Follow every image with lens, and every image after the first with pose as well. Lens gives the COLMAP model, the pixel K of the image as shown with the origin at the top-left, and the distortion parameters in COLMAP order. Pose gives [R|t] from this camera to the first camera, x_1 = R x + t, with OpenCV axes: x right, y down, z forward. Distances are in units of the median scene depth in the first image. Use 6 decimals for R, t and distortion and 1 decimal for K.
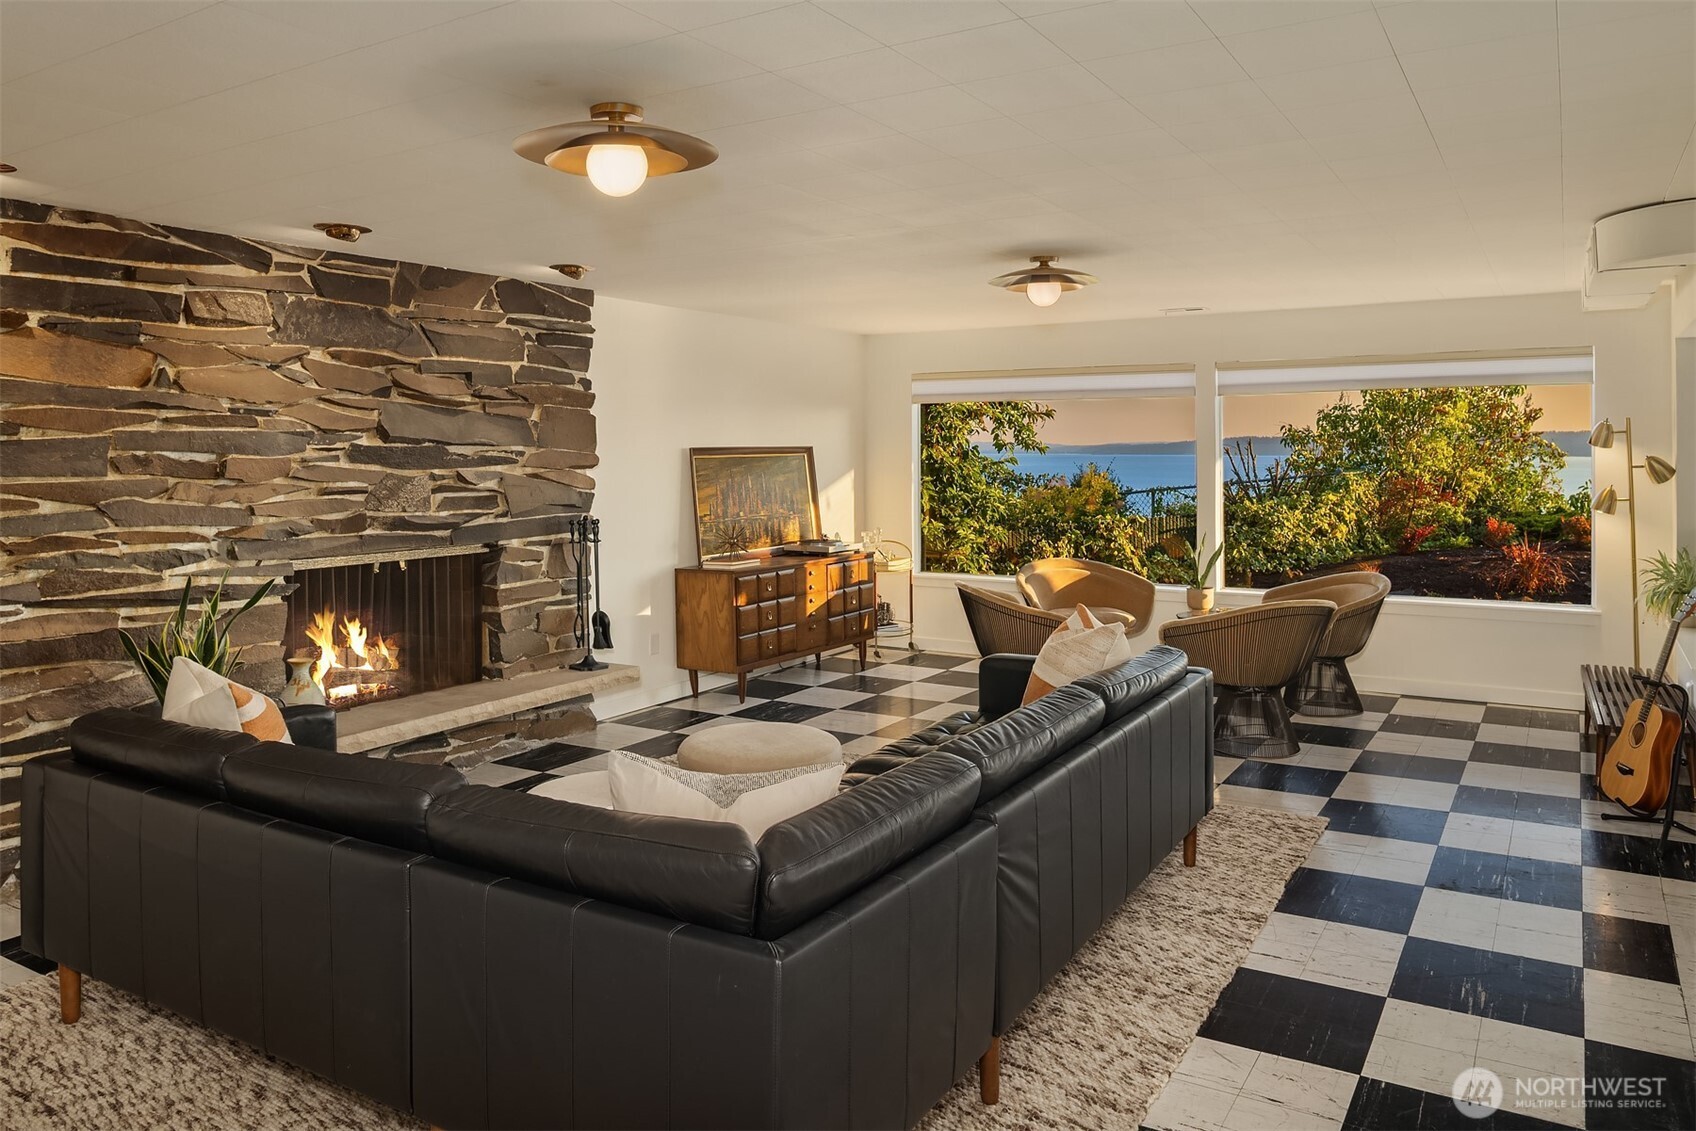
lens RADIAL K [[1229.8, 0, 849.1], [0, 1229.8, 413.3], [0, 0, 1]] dist [-0.047513, 0.027742]
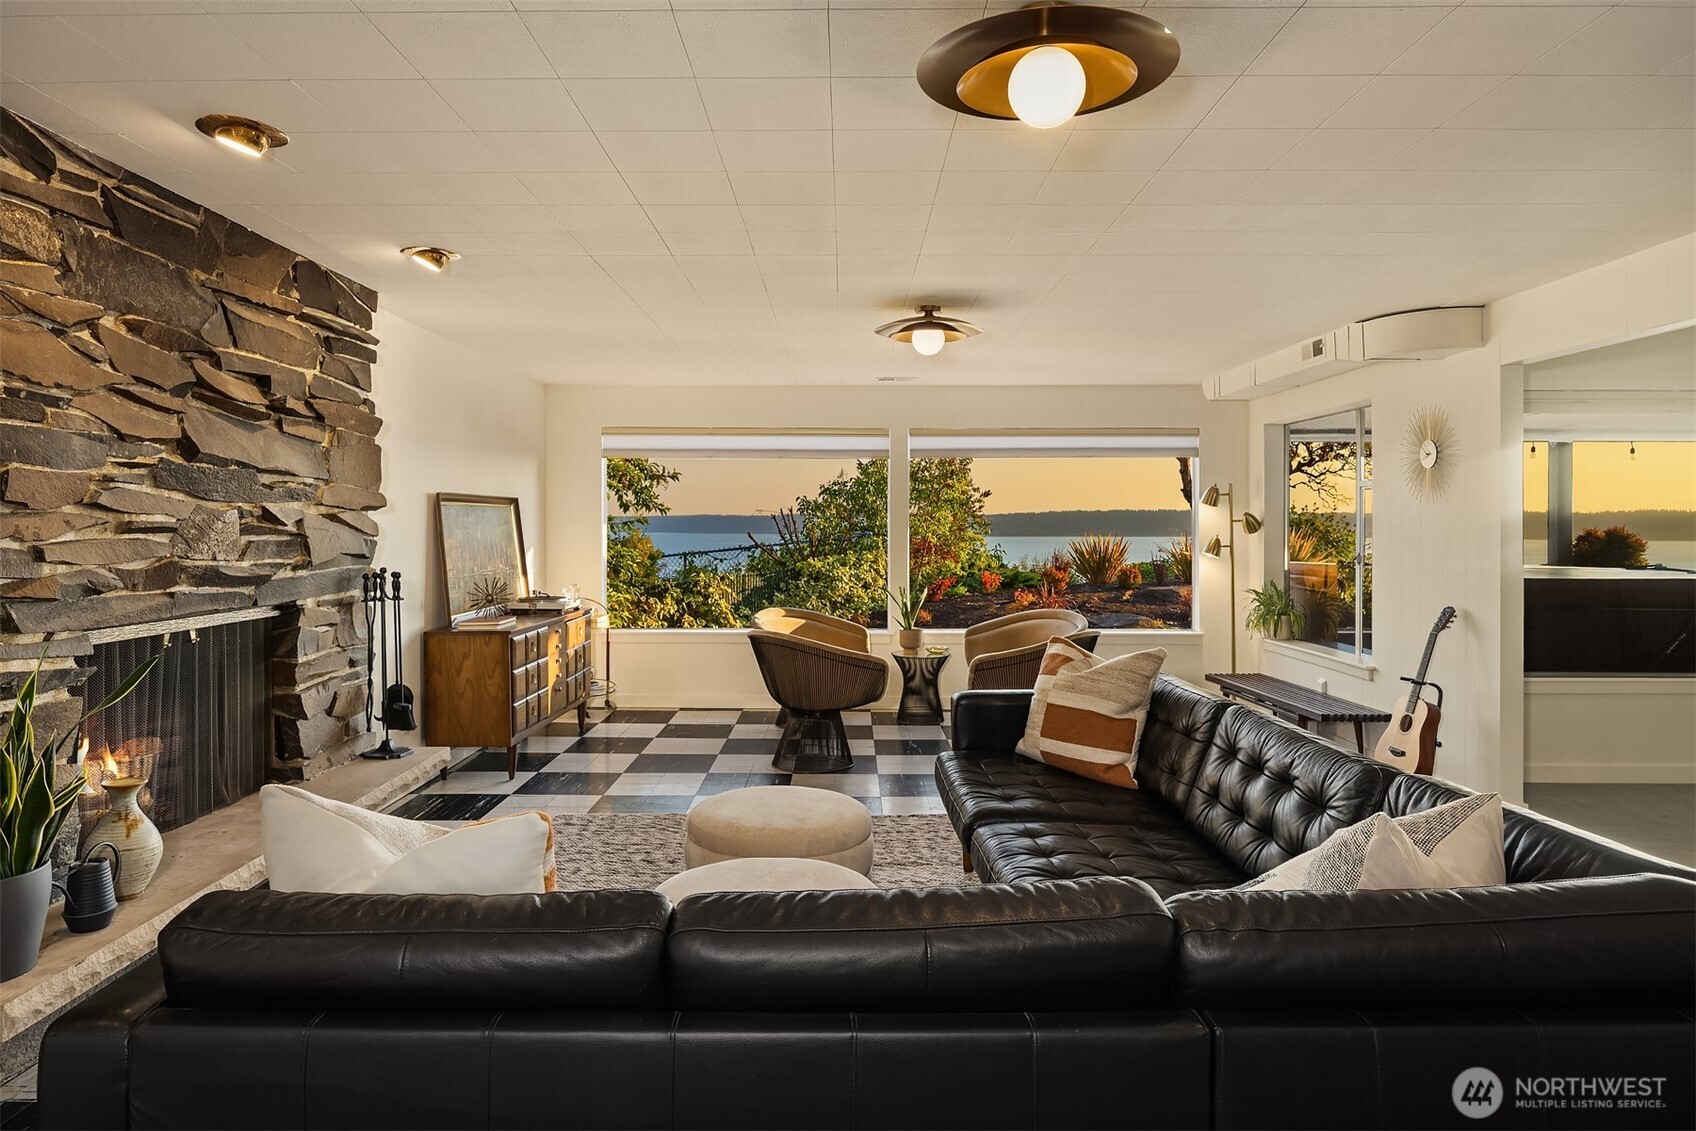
lens RADIAL K [[1071.4, 0, 849.8], [0, 1071.4, 512.3], [0, 0, 1]] dist [-0.009779, -0.001267]
pose [[0.852299, 0.013067, 0.522891, -0.341191], [-0.020508, 0.999754, 0.008443, 0.036538], [-0.522652, -0.017919, 0.852358, 0.252285]]
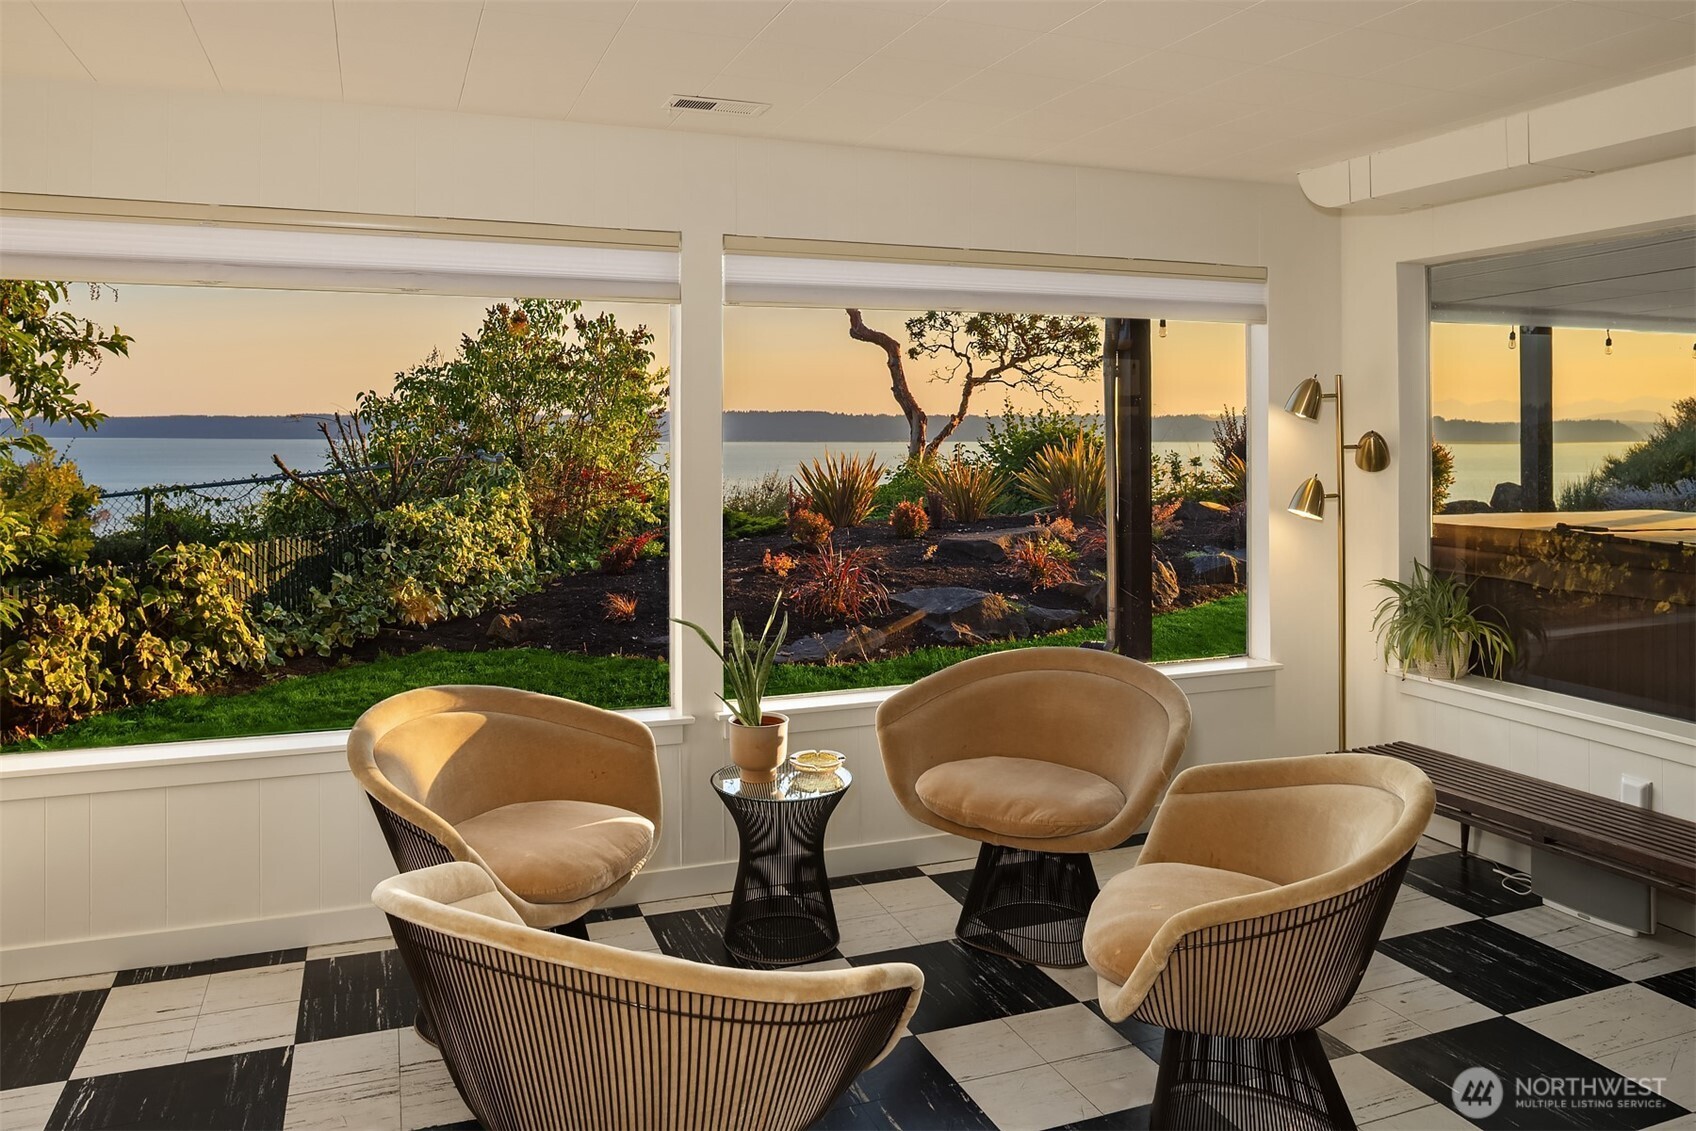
lens RADIAL K [[1229.8, 0, 849.1], [0, 1229.8, 413.3], [0, 0, 1]] dist [-0.047513, 0.027742]
pose [[0.607976, 0.016421, 0.793785, -0.068093], [-0.026613, 0.999646, -0.000297, 0.035718], [-0.793509, -0.020945, 0.608198, 0.881033]]
